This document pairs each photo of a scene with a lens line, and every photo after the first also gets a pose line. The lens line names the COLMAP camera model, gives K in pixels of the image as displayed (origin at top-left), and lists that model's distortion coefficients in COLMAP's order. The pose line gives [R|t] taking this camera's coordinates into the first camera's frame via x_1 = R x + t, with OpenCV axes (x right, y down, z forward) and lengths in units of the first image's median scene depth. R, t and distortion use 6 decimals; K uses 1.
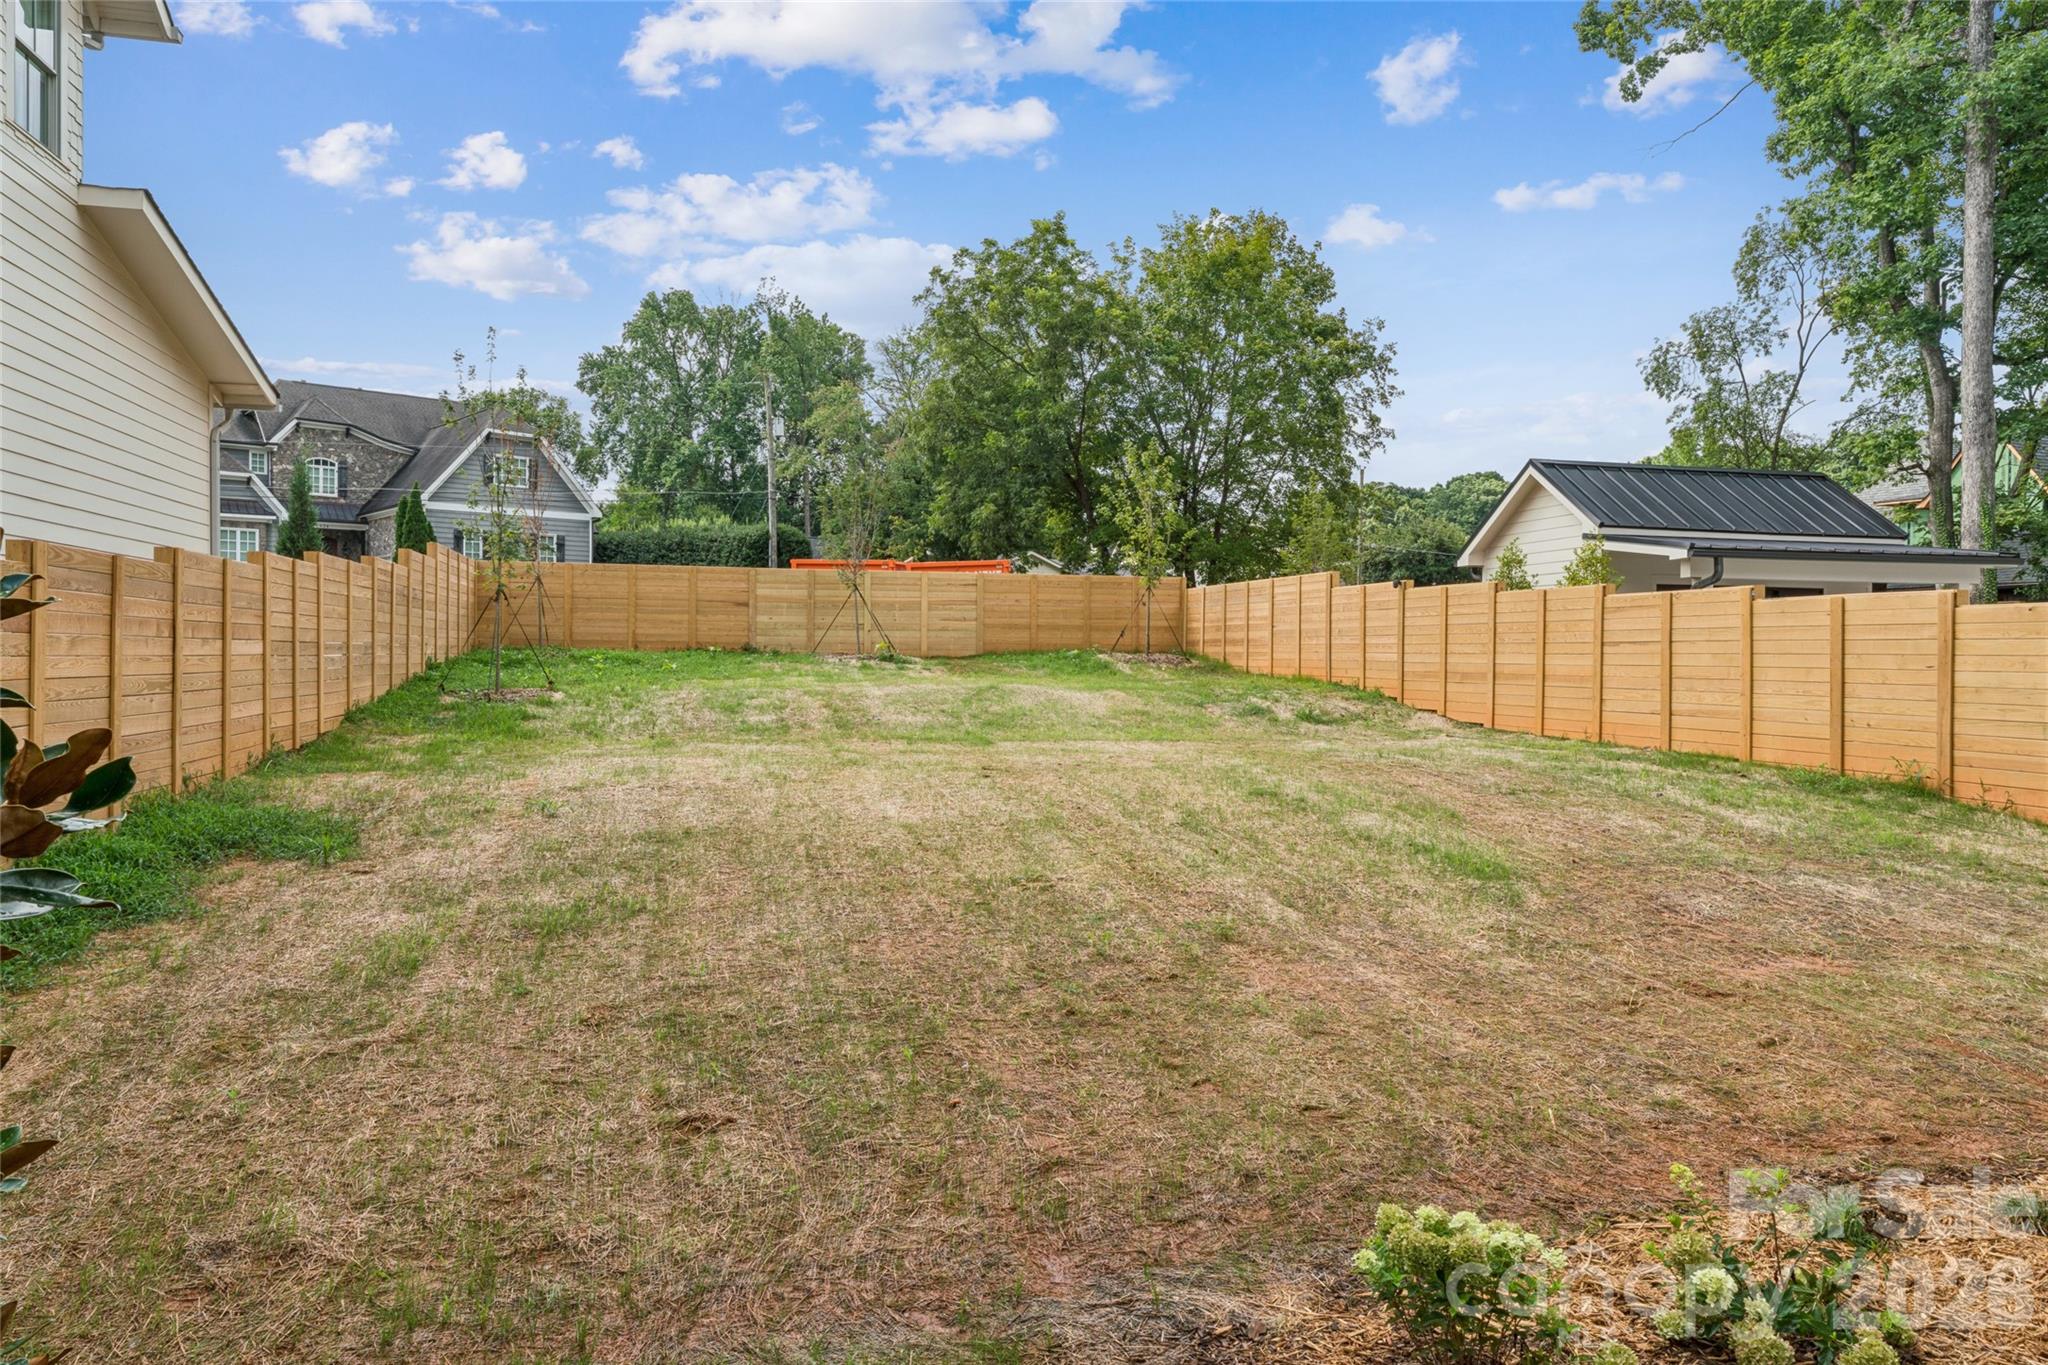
lens RADIAL K [[1368.9, 0, 1019.0], [0, 1368.9, 654.5], [0, 0, 1]] dist [0.011793, 0.004457]
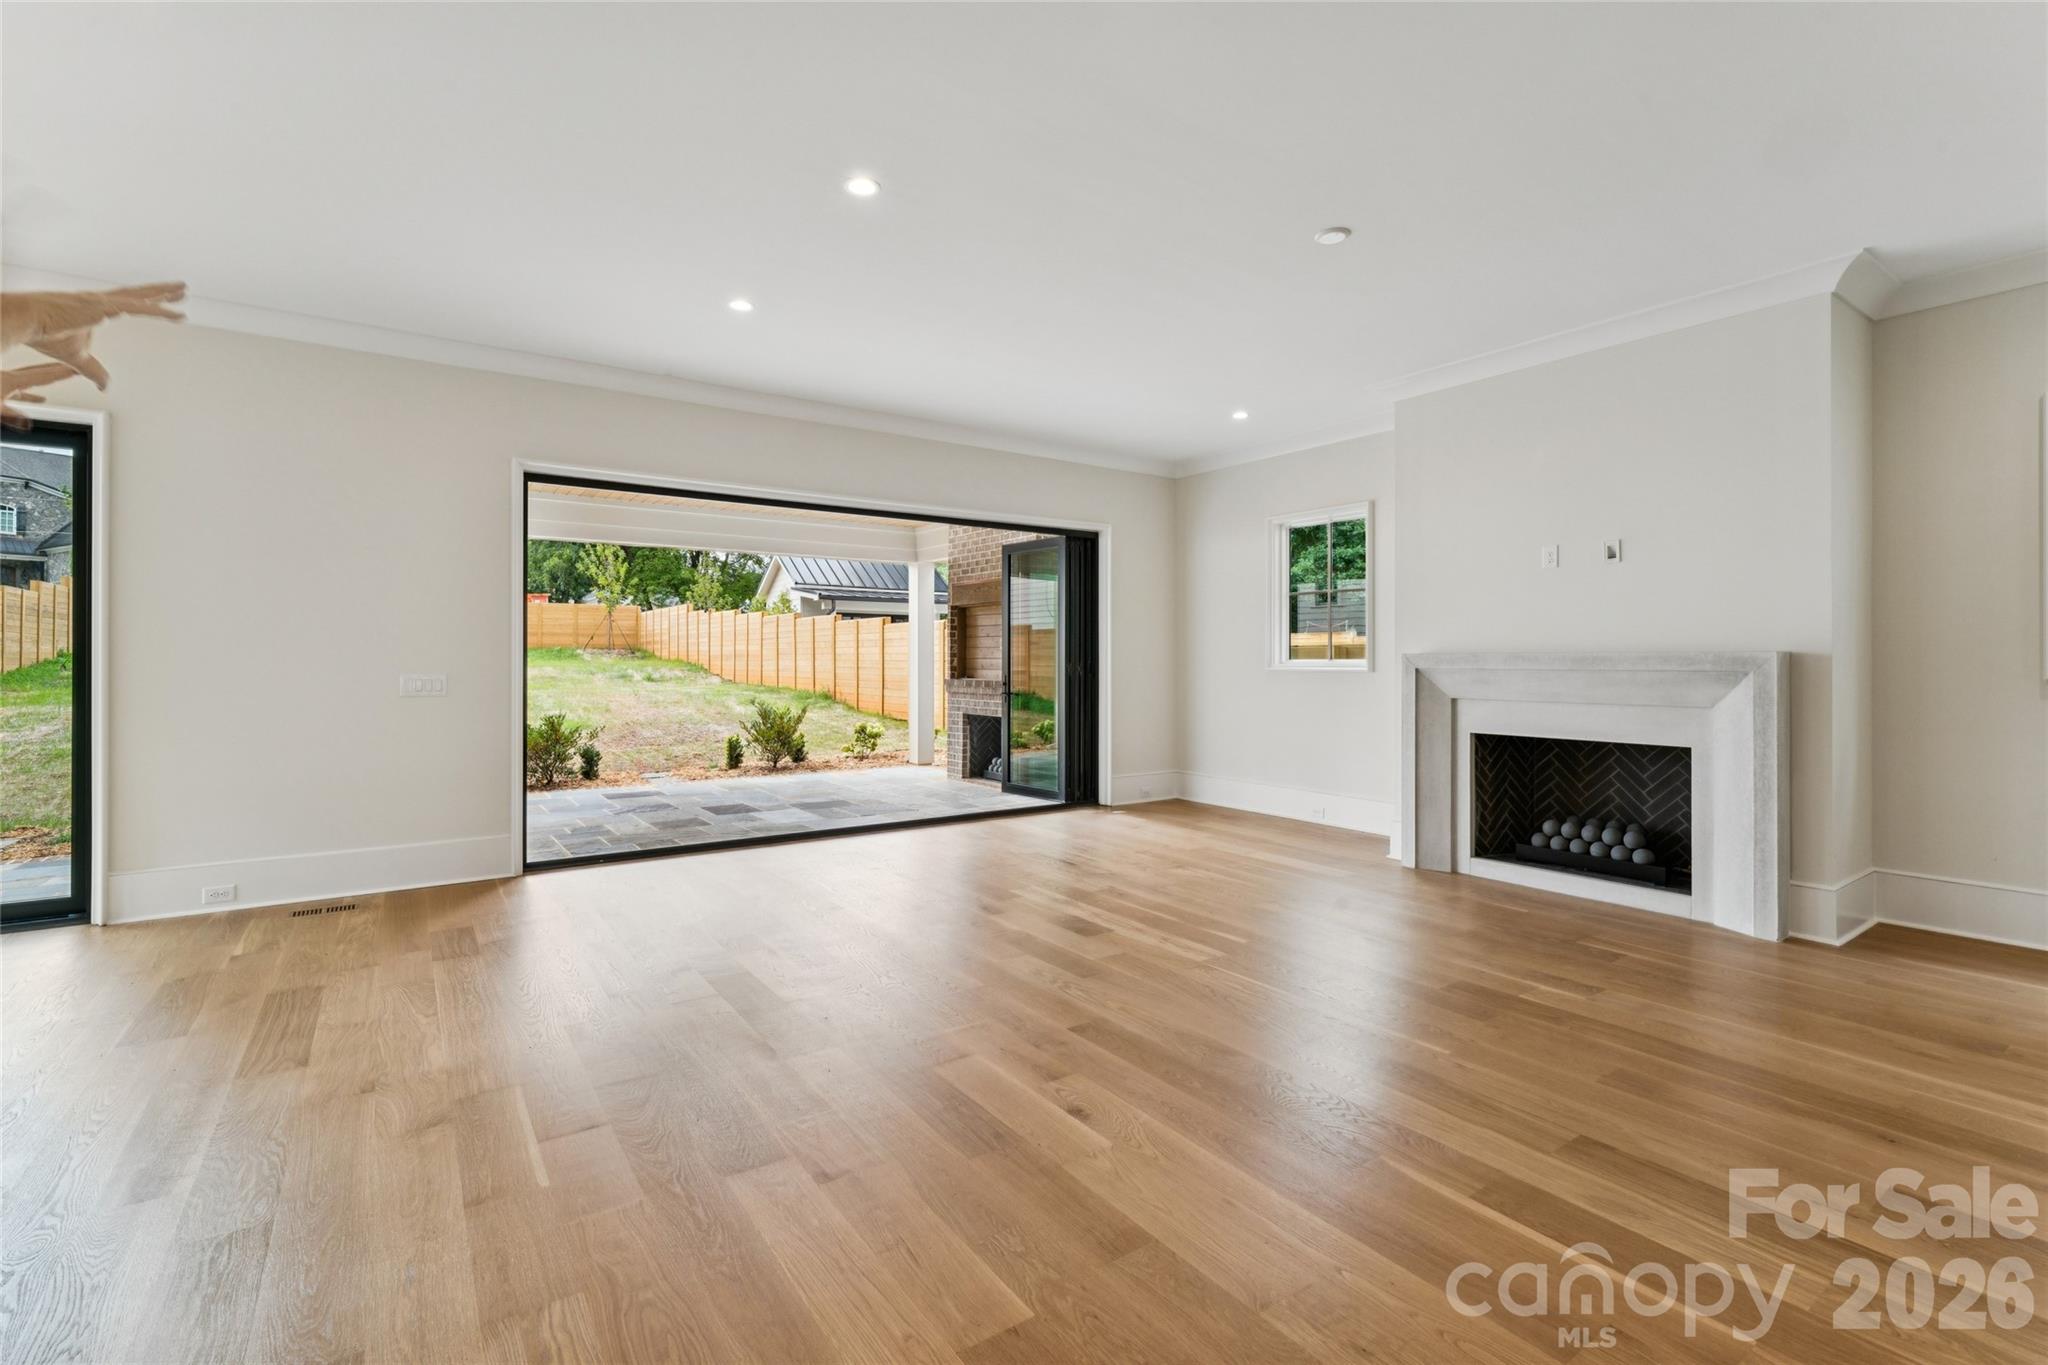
lens RADIAL K [[914.5, 0, 1014.7], [0, 914.5, 659.1], [0, 0, 1]] dist [-0.001361, -0.001304]
pose [[0.936940, -0.005835, 0.349442, 0.095327], [0.005508, 0.999983, 0.001931, 0.006988], [-0.349447, 0.000116, 0.936956, -0.150365]]
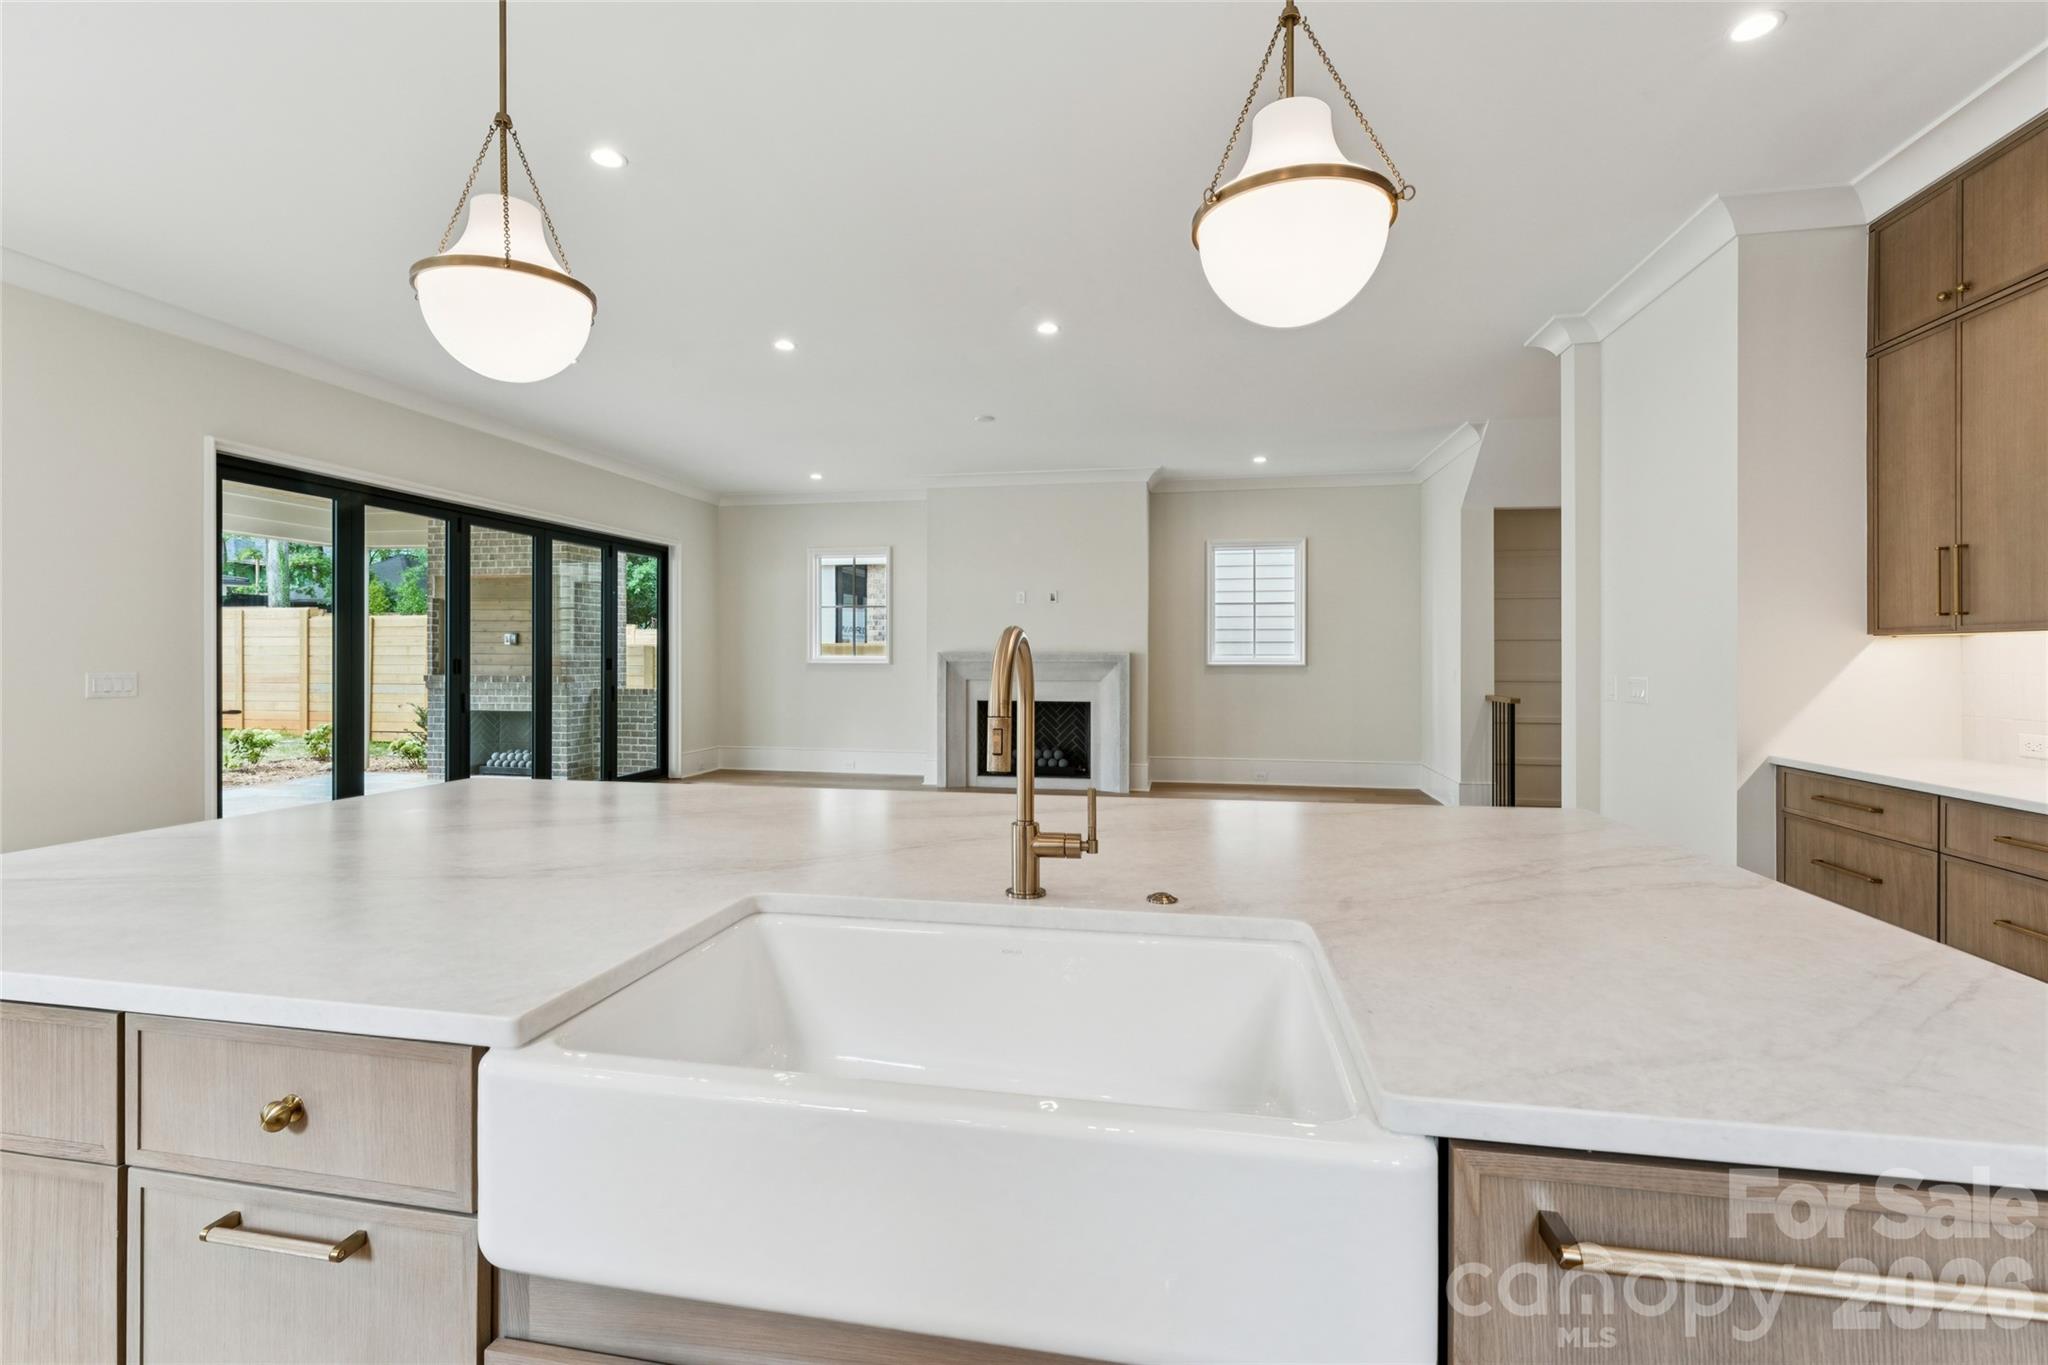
lens RADIAL K [[914.5, 0, 1014.7], [0, 914.5, 659.1], [0, 0, 1]] dist [-0.001361, -0.001304]
pose [[0.424872, -0.008712, 0.905212, 0.028632], [-0.000424, 0.999952, 0.009822, 0.006412], [-0.905254, -0.004557, 0.424847, -0.150171]]
